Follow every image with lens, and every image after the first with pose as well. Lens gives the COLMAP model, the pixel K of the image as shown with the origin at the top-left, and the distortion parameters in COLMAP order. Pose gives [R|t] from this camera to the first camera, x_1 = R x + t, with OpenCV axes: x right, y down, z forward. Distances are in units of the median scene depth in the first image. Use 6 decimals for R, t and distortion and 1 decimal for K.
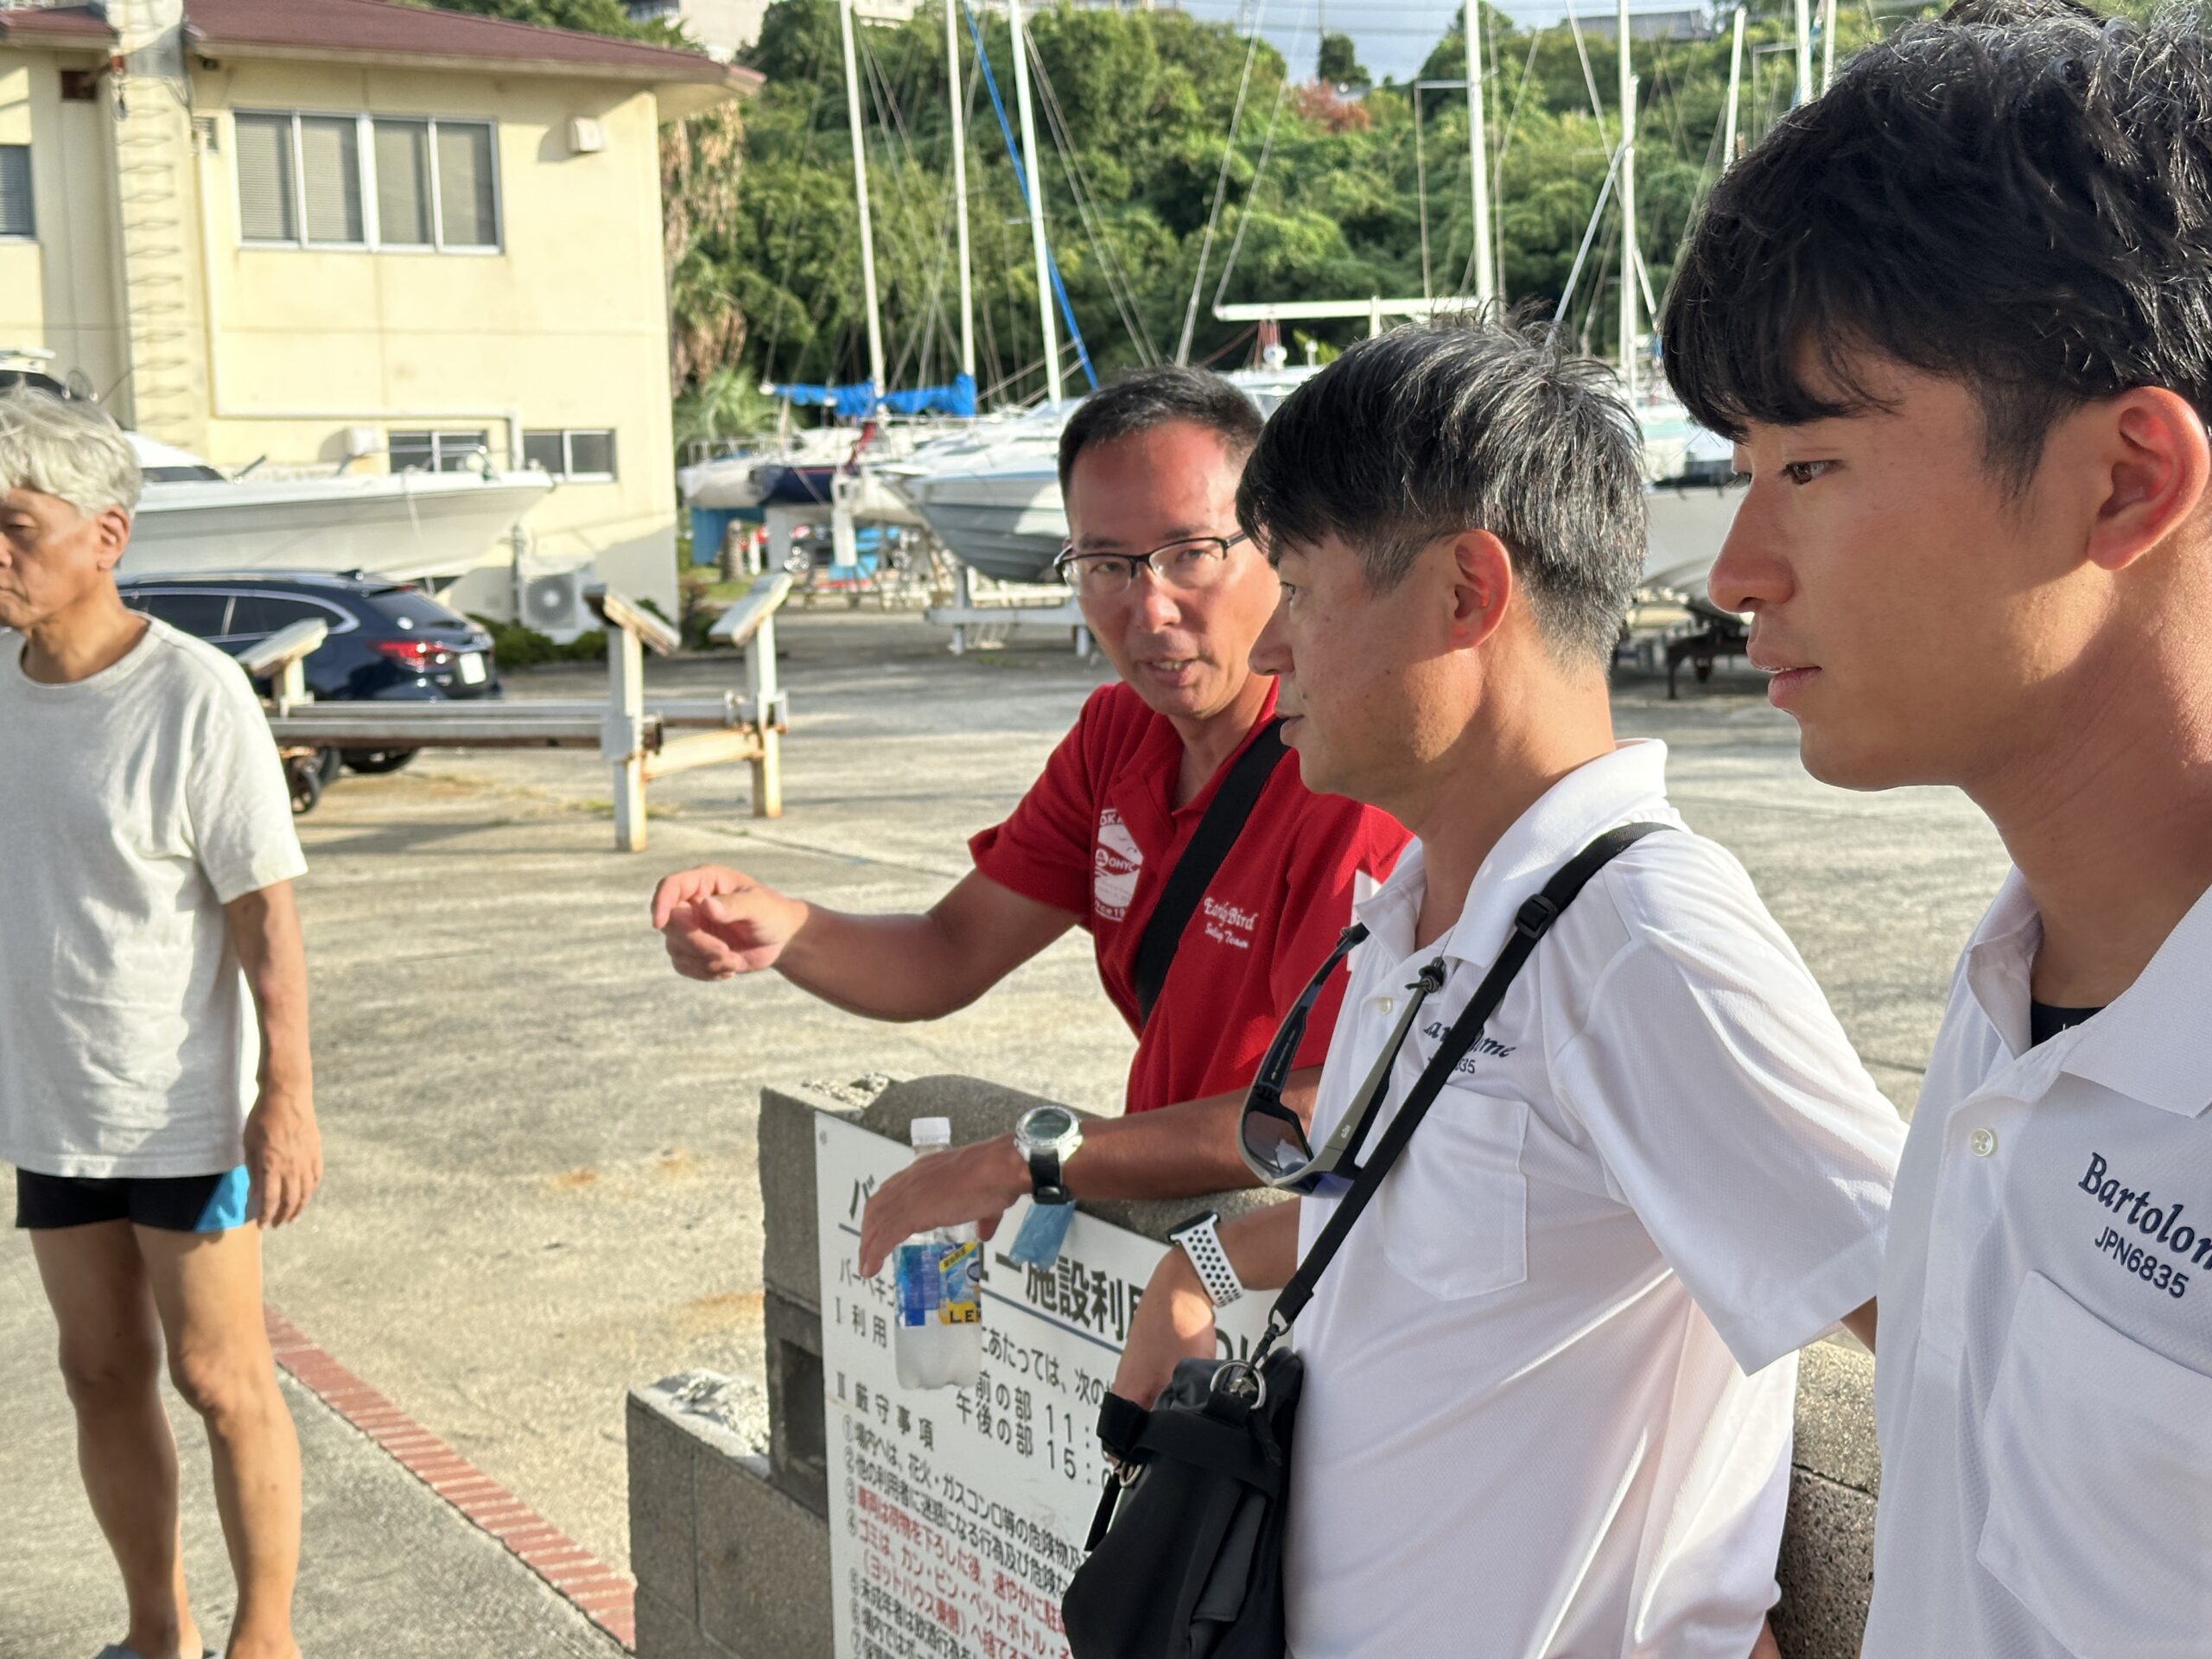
lens RADIAL K [[3108.9, 0, 1106.0], [0, 3108.9, 829.5], [0, 0, 1]] dist [0.144493, 0.049429]
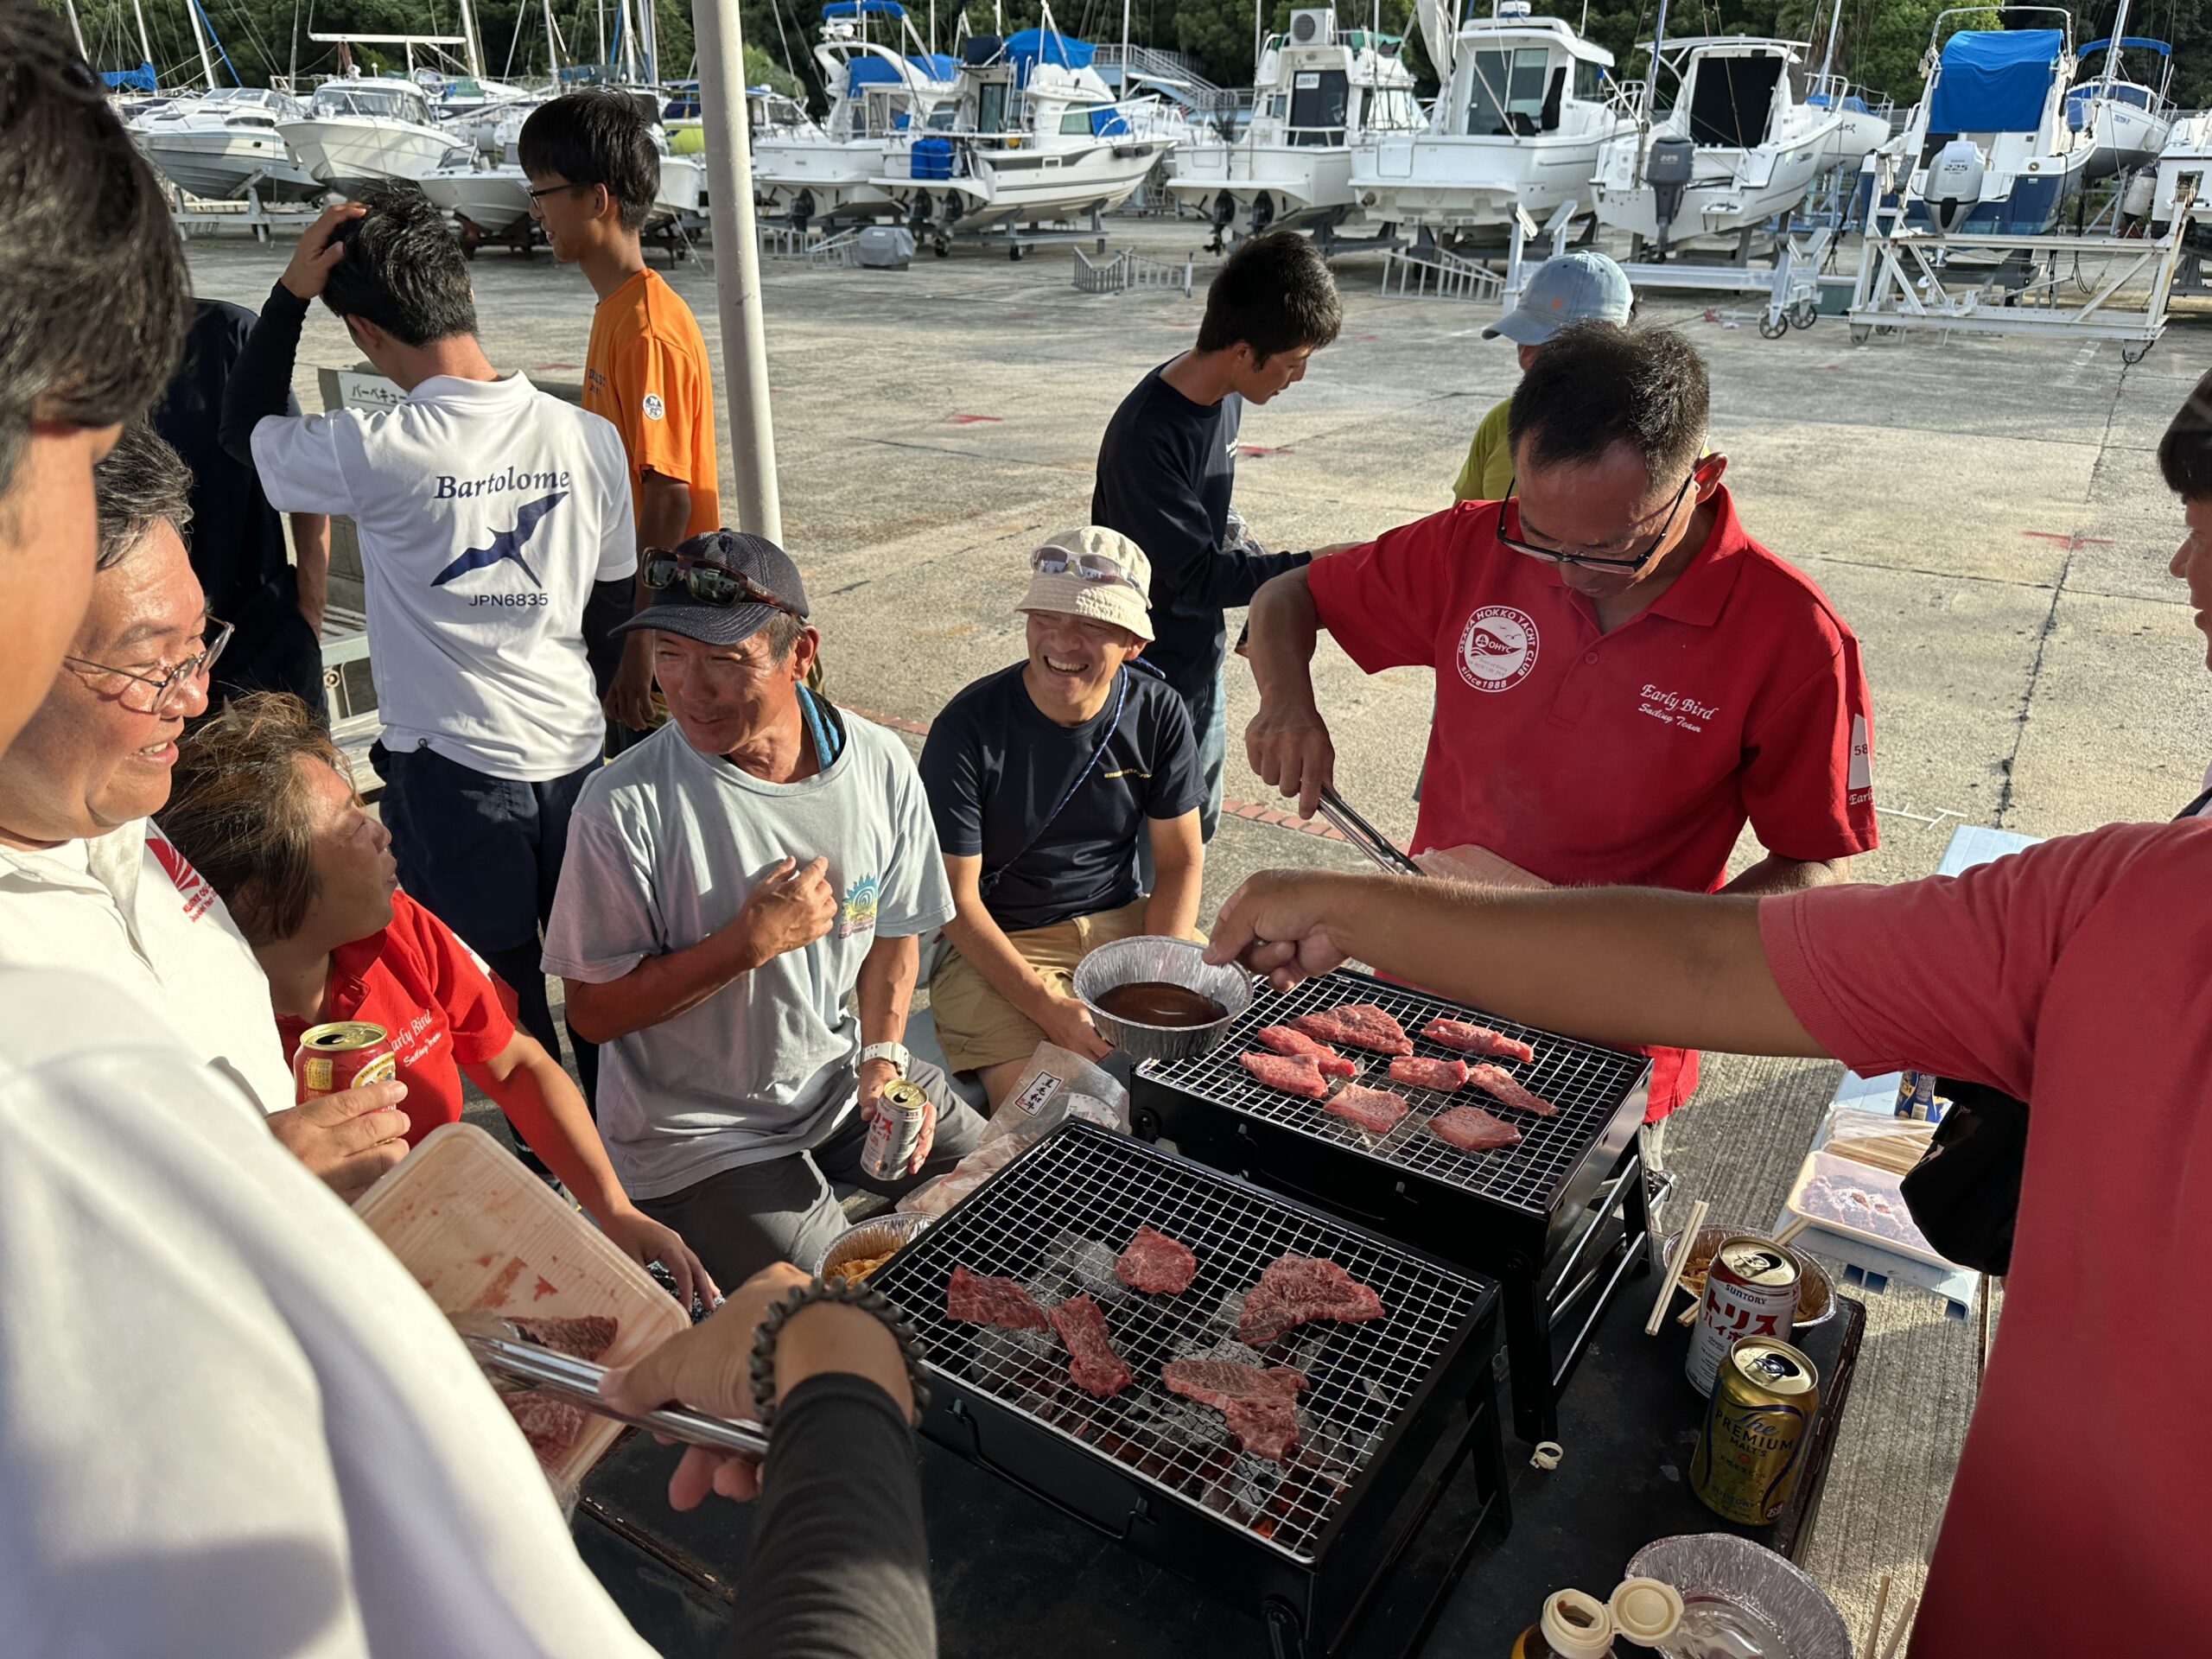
lens RADIAL K [[1592.1, 0, 1079.2], [0, 1592.1, 822.1], [0, 0, 1]] dist [0.066231, -0.074840]
pose [[0.900098, -0.132908, 0.414921, -0.013343], [0.010518, 0.958686, 0.284271, 0.005195], [-0.435561, -0.251508, 0.864309, -0.101863]]
